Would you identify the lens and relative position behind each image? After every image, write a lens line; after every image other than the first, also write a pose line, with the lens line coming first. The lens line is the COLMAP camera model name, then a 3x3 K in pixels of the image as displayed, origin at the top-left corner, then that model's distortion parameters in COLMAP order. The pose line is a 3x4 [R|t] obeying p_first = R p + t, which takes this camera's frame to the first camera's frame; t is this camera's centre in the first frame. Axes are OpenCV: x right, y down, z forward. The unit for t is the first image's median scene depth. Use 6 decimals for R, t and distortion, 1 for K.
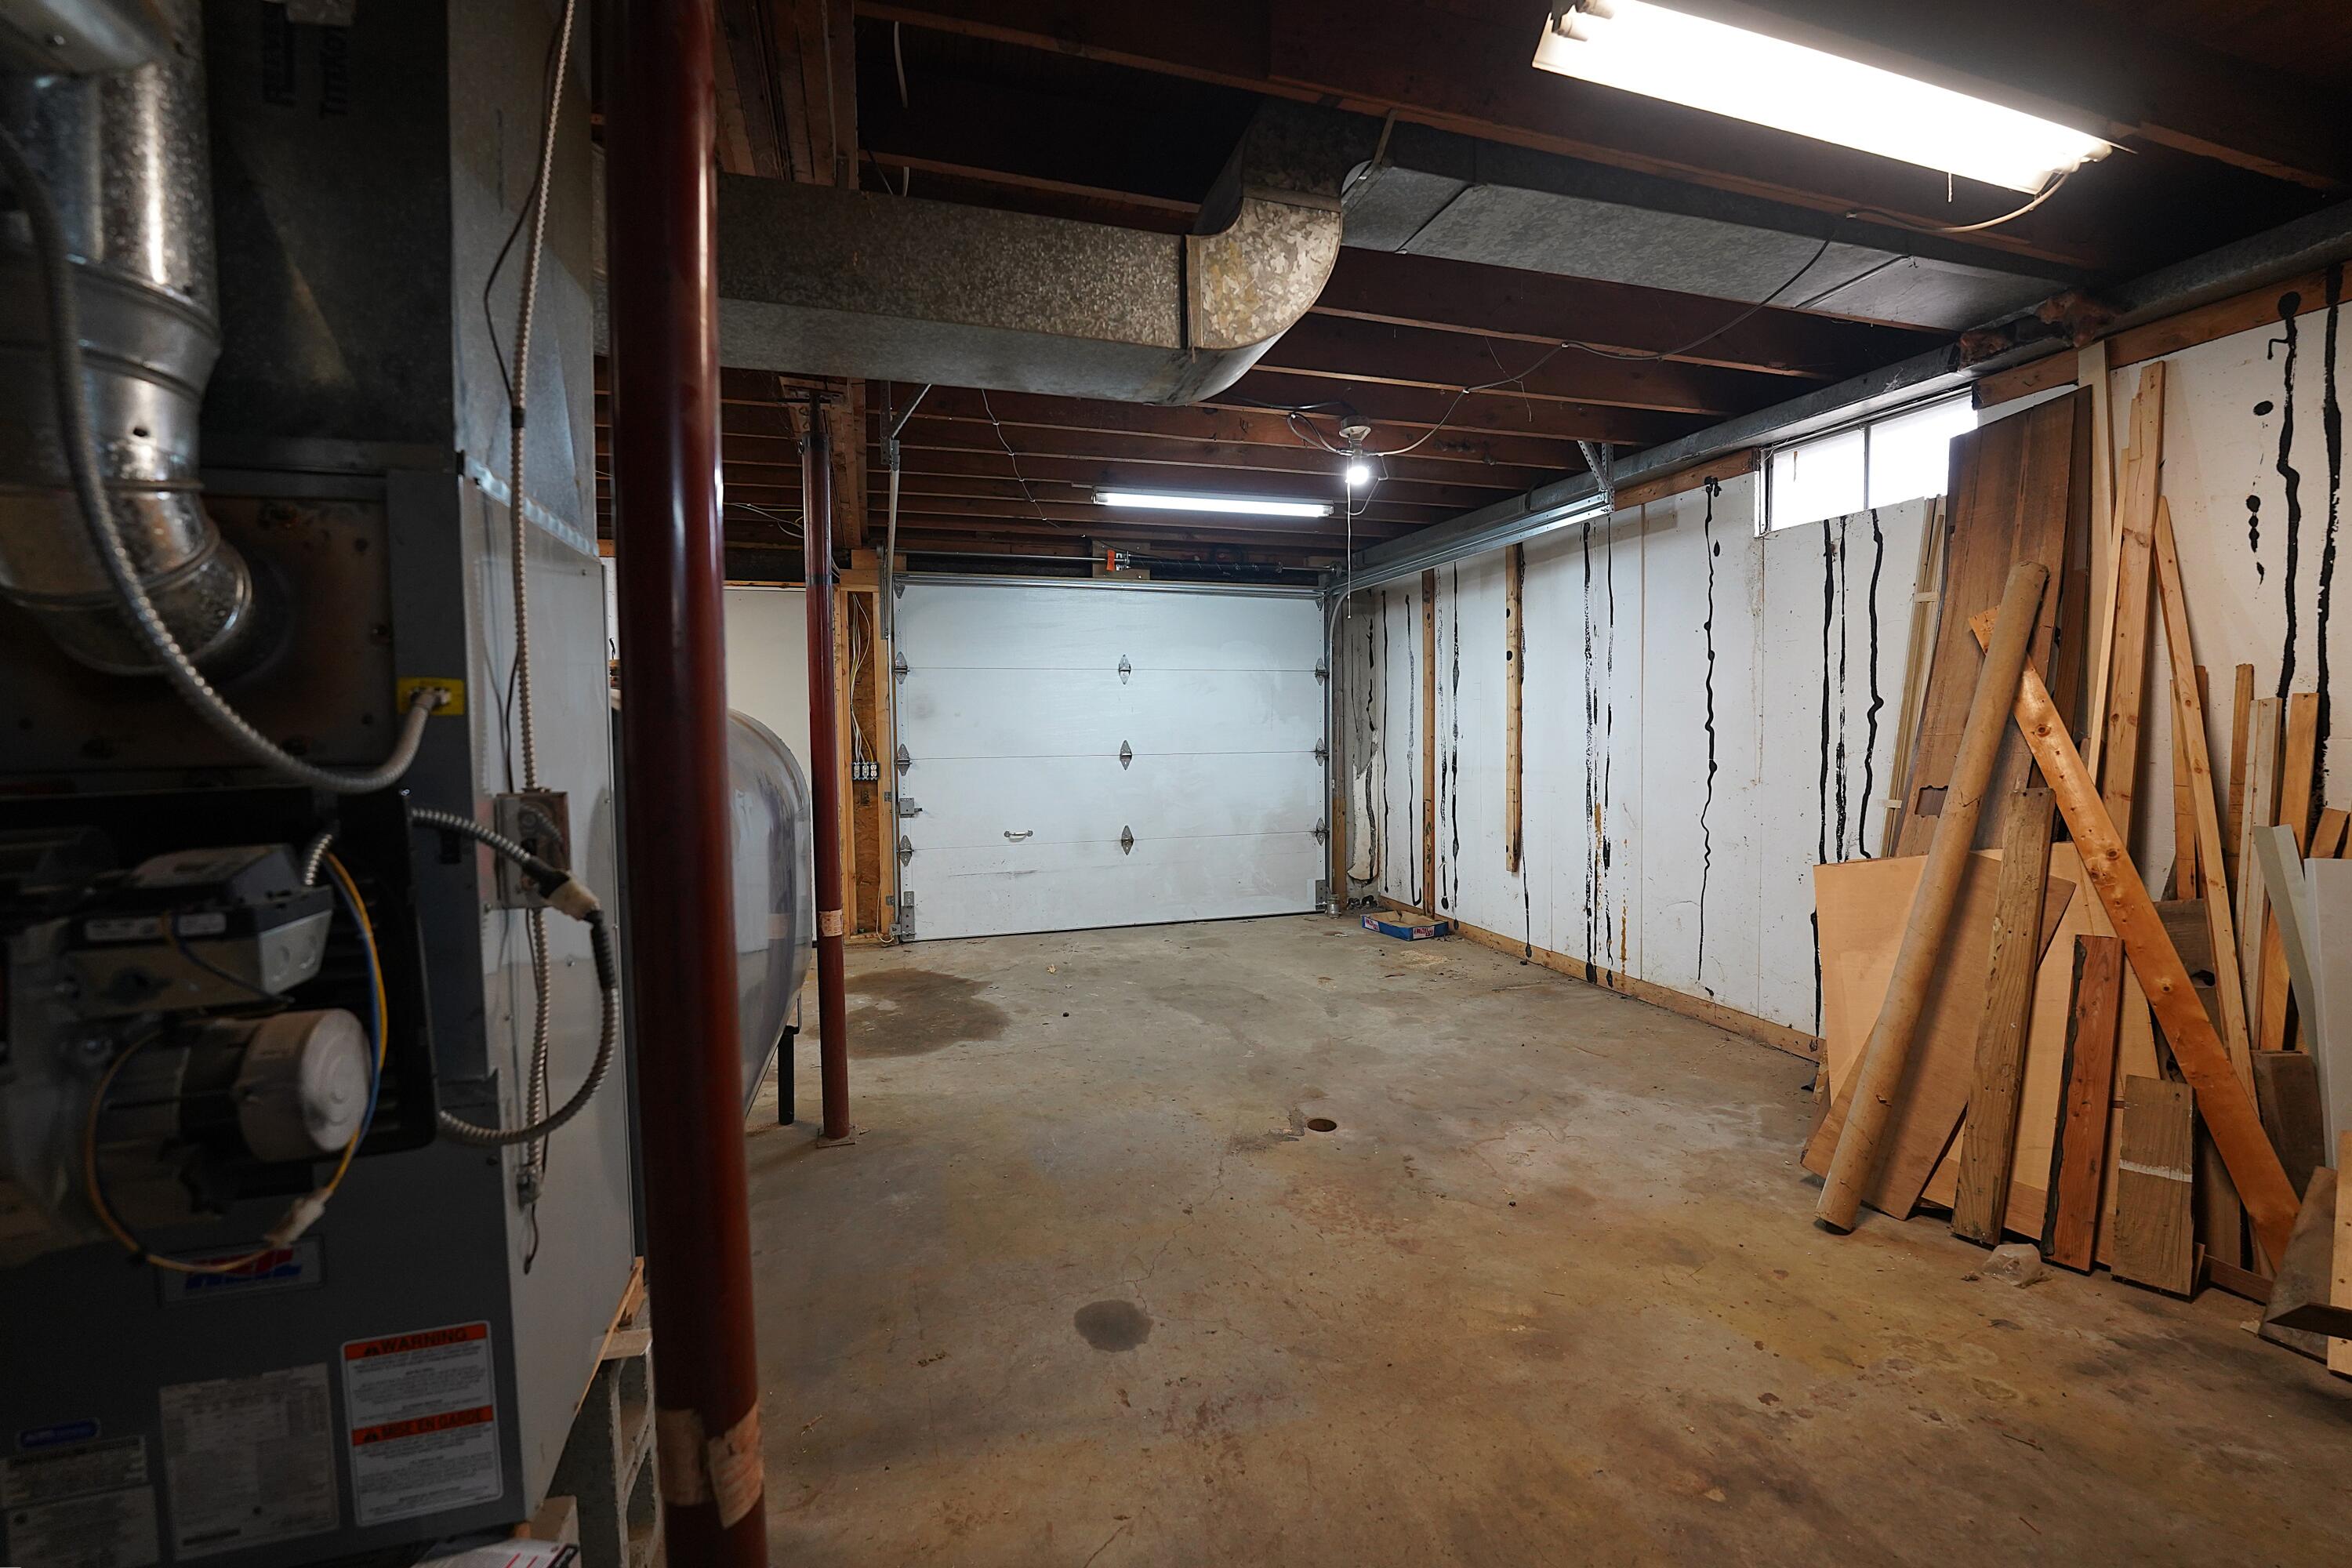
lens RADIAL K [[947.6, 0, 1175.9], [0, 947.6, 779.5], [0, 0, 1]] dist [-0.010042, -0.000702]
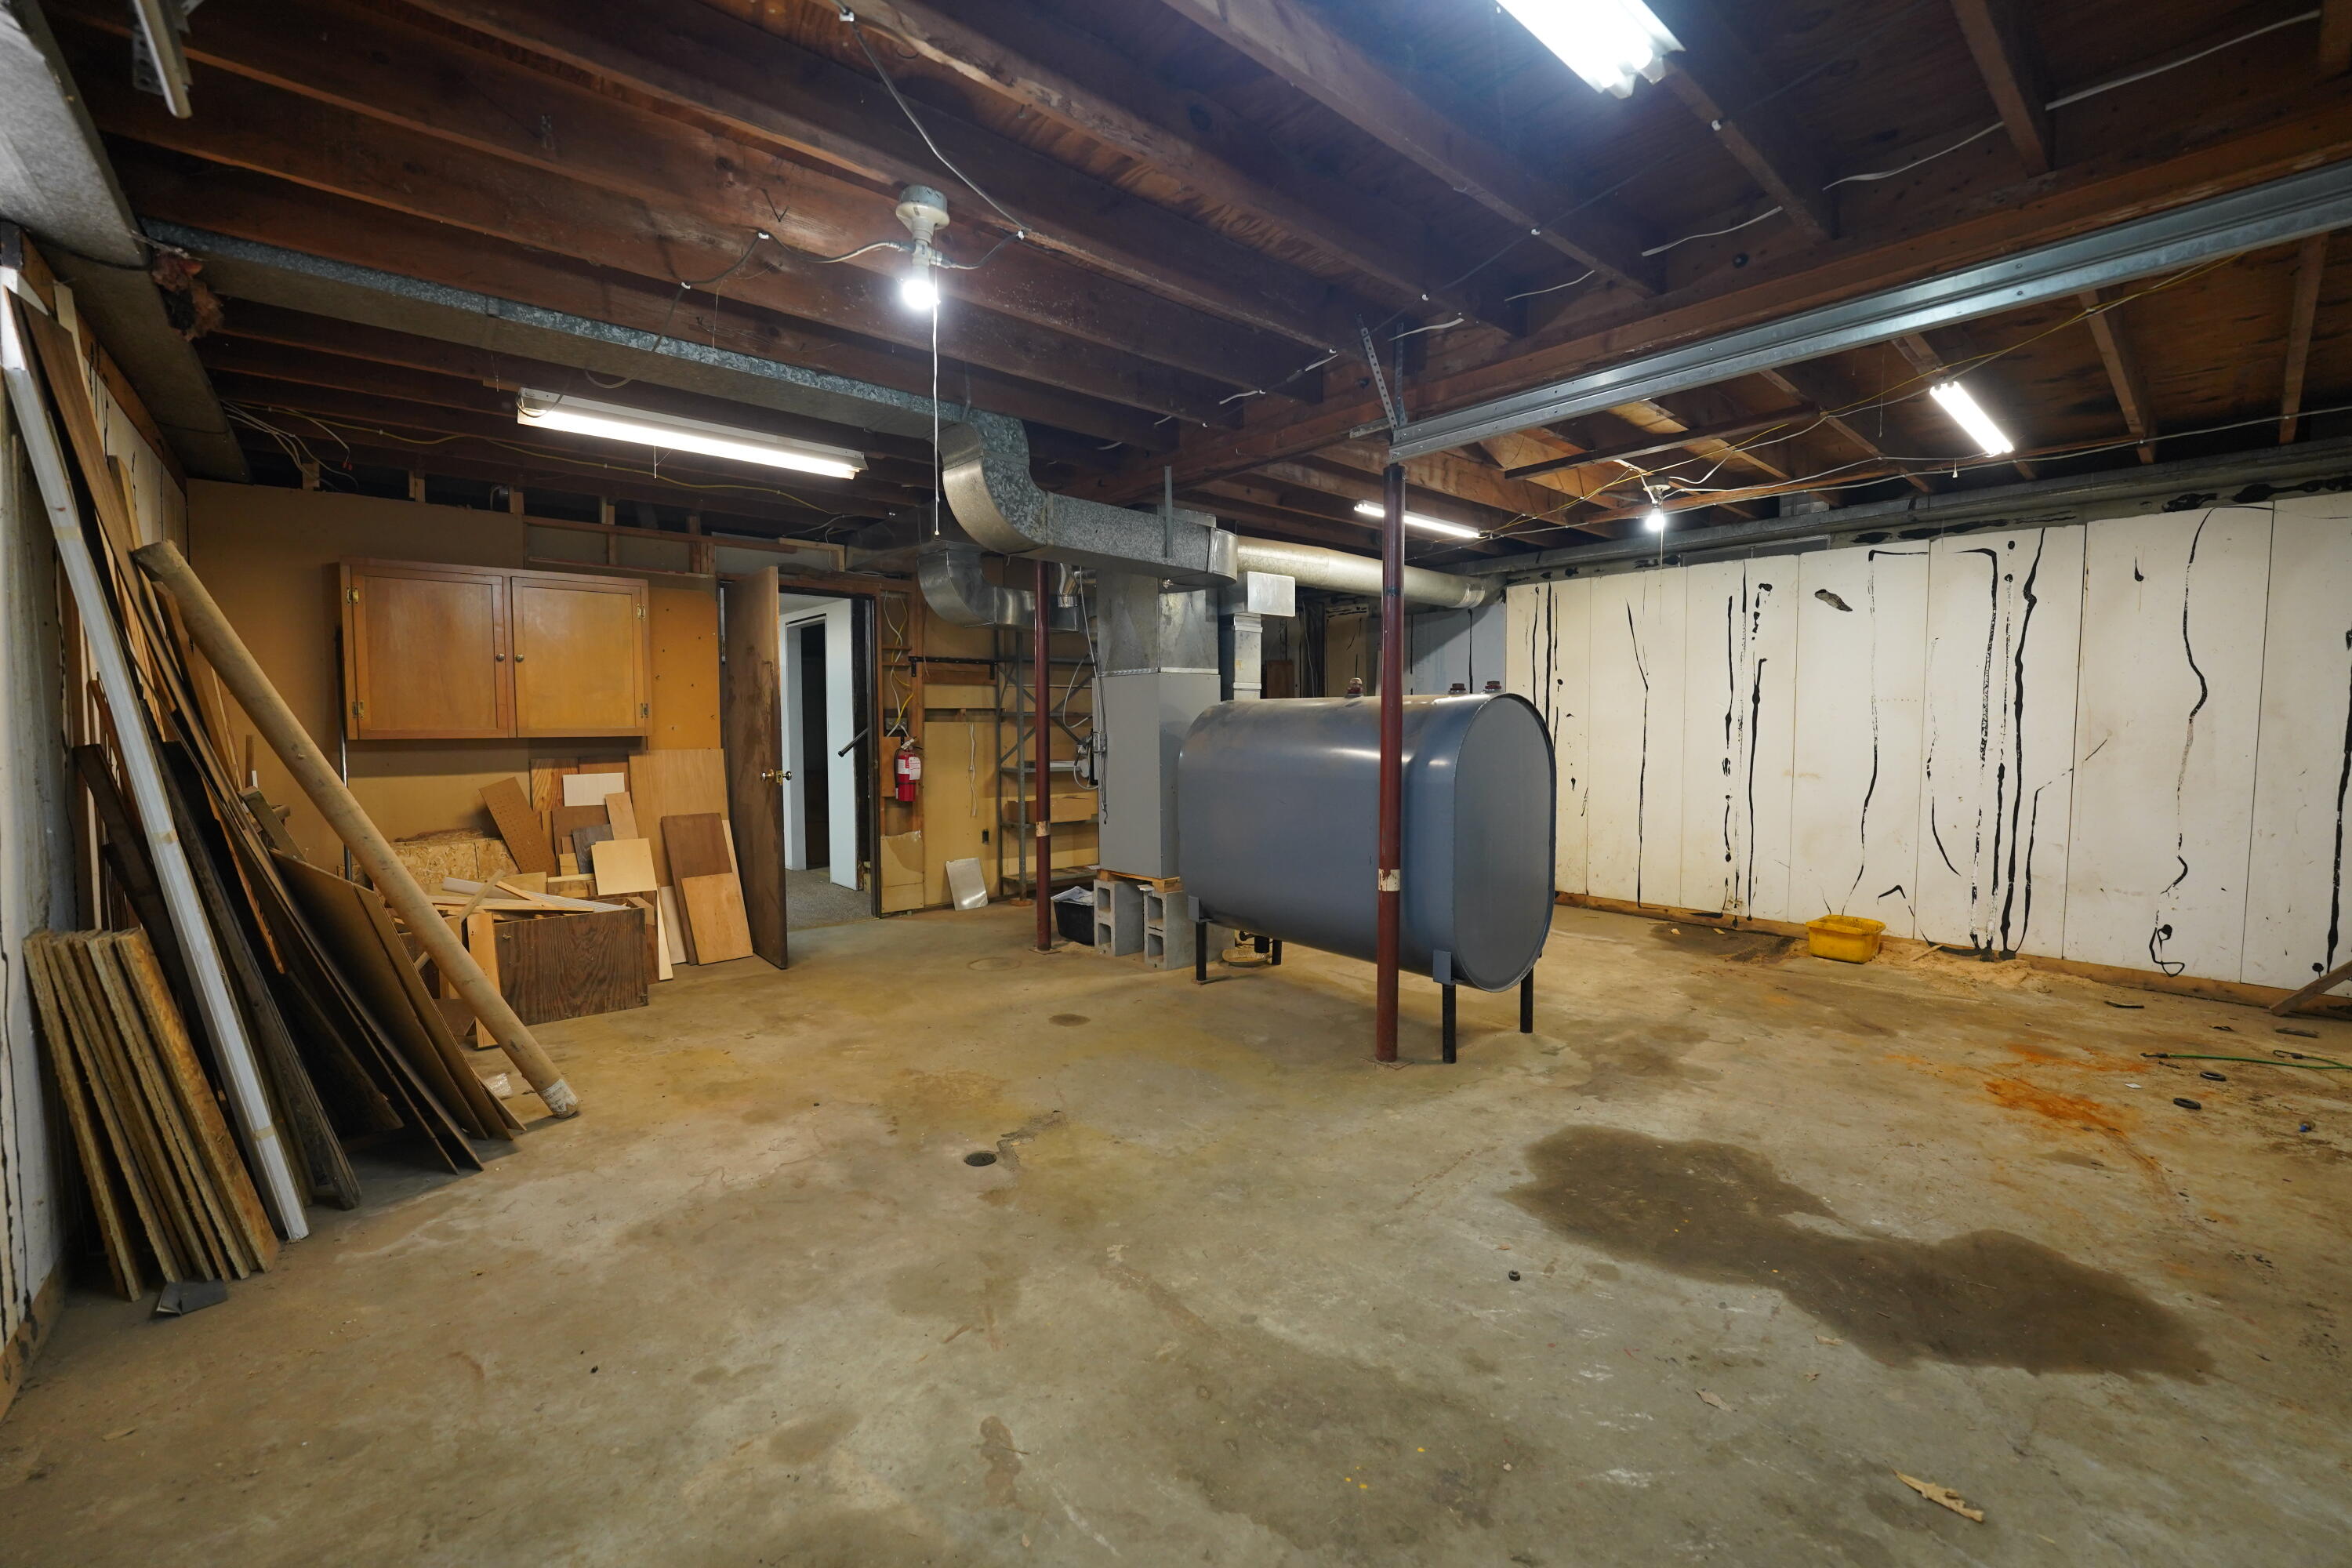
lens RADIAL K [[947.6, 0, 1178.9], [0, 947.6, 782.5], [0, 0, 1]] dist [-0.010042, -0.000702]
pose [[-0.912465, 0.037405, -0.407441, 0.328618], [-0.010665, 0.993300, 0.115075, -0.096201], [0.409015, 0.109347, -0.905952, 1.815833]]
